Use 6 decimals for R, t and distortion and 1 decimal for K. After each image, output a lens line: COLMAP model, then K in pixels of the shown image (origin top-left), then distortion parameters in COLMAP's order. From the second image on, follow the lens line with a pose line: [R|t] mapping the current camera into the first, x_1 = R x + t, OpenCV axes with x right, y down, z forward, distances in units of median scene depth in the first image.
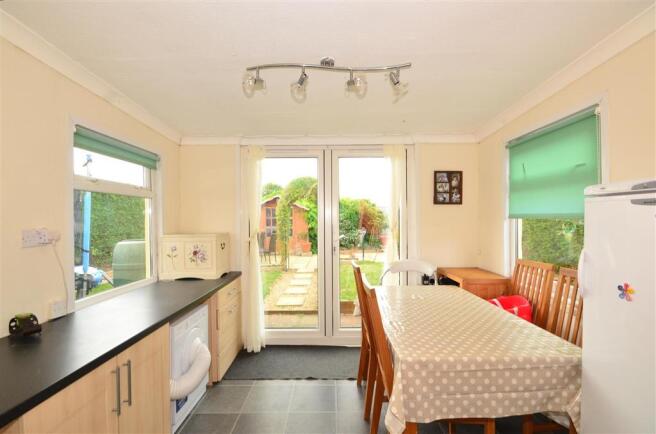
lens RADIAL K [[289.0, 0, 329.2], [0, 289.0, 219.1], [0, 0, 1]] dist [-0.009618, -0.000352]
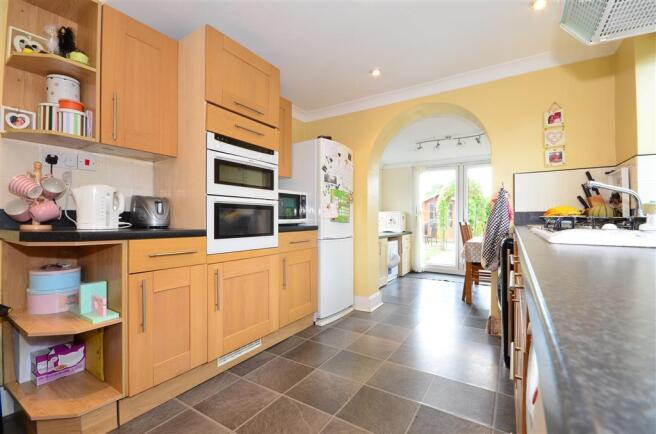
lens RADIAL K [[289.0, 0, 328.9], [0, 289.0, 217.7], [0, 0, 1]] dist [-0.009618, -0.000352]
pose [[0.847686, 0.002114, -0.530494, 0.249972], [-0.004208, 0.999987, -0.002740, 0.093109], [0.530481, 0.004556, 0.847685, -0.932712]]
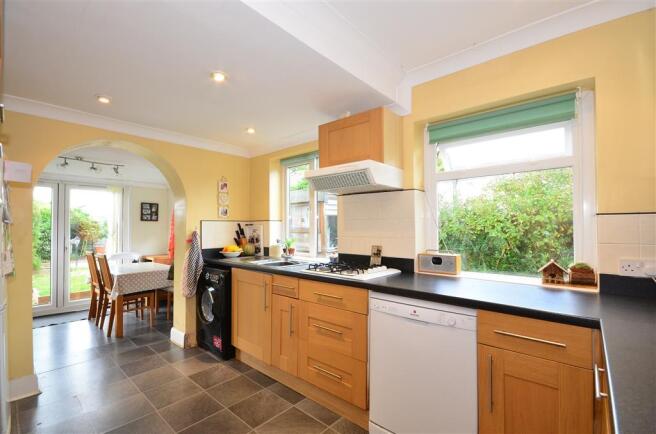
lens RADIAL K [[289.0, 0, 327.8], [0, 289.0, 222.4], [0, 0, 1]] dist [-0.009618, -0.000352]
pose [[0.646248, 0.018527, 0.762903, -0.249666], [-0.000256, 0.999710, -0.024062, 0.000108], [-0.763127, 0.015355, 0.646066, -1.039831]]
